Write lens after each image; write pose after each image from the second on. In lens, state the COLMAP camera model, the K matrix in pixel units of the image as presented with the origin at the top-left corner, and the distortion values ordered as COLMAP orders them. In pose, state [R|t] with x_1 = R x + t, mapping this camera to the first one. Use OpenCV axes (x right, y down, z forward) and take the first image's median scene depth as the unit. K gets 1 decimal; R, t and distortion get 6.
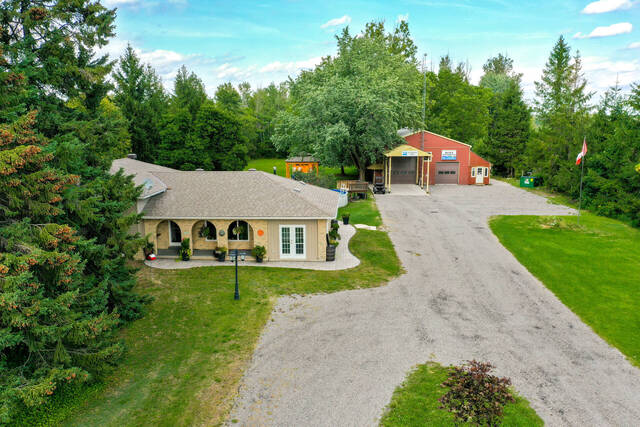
lens RADIAL K [[506.7, 0, 320.0], [0, 506.7, 213.5], [0, 0, 1]] dist [0.014190, -0.001141]
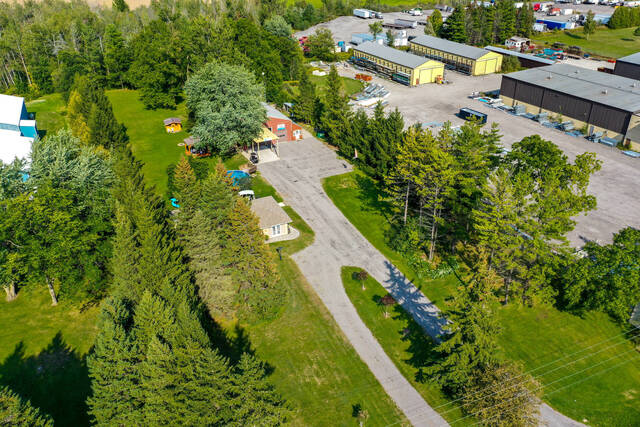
lens RADIAL K [[506.7, 0, 320.0], [0, 506.7, 213.5], [0, 0, 1]] dist [0.014190, -0.001141]
pose [[0.878852, -0.239460, 0.412649, -0.996019], [0.091797, 0.933630, 0.346278, -1.001072], [-0.468181, -0.266447, 0.842504, -1.486286]]
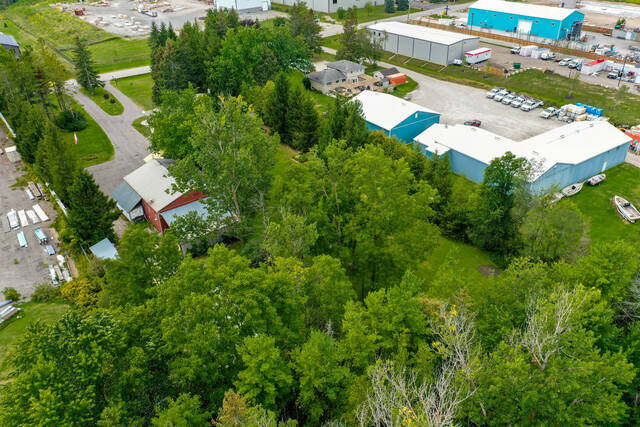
lens RADIAL K [[506.7, 0, 320.0], [0, 506.7, 213.5], [0, 0, 1]] dist [0.014190, -0.001141]
pose [[-0.788321, 0.341324, -0.511906, 1.453211], [-0.077228, 0.770537, 0.632700, -2.338111], [0.610398, 0.538304, -0.581071, 5.148849]]
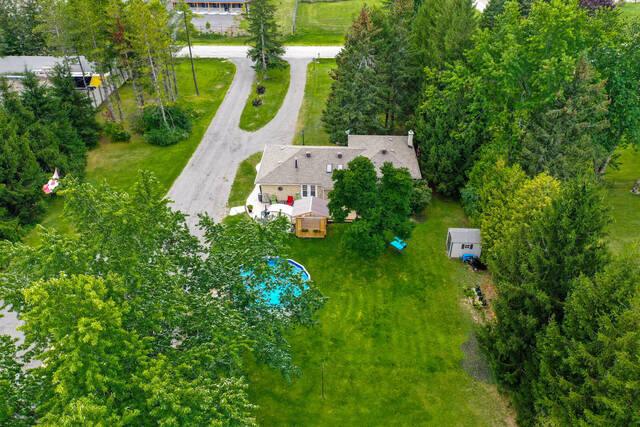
lens RADIAL K [[522.9, 0, 320.0], [0, 522.9, 213.5], [0, 0, 1]] dist [0.035615, -0.000280]
pose [[-0.999802, 0.016683, -0.010820, -0.176514], [0.004863, 0.732750, 0.680481, -1.338105], [0.019281, 0.680294, -0.732686, 2.865710]]
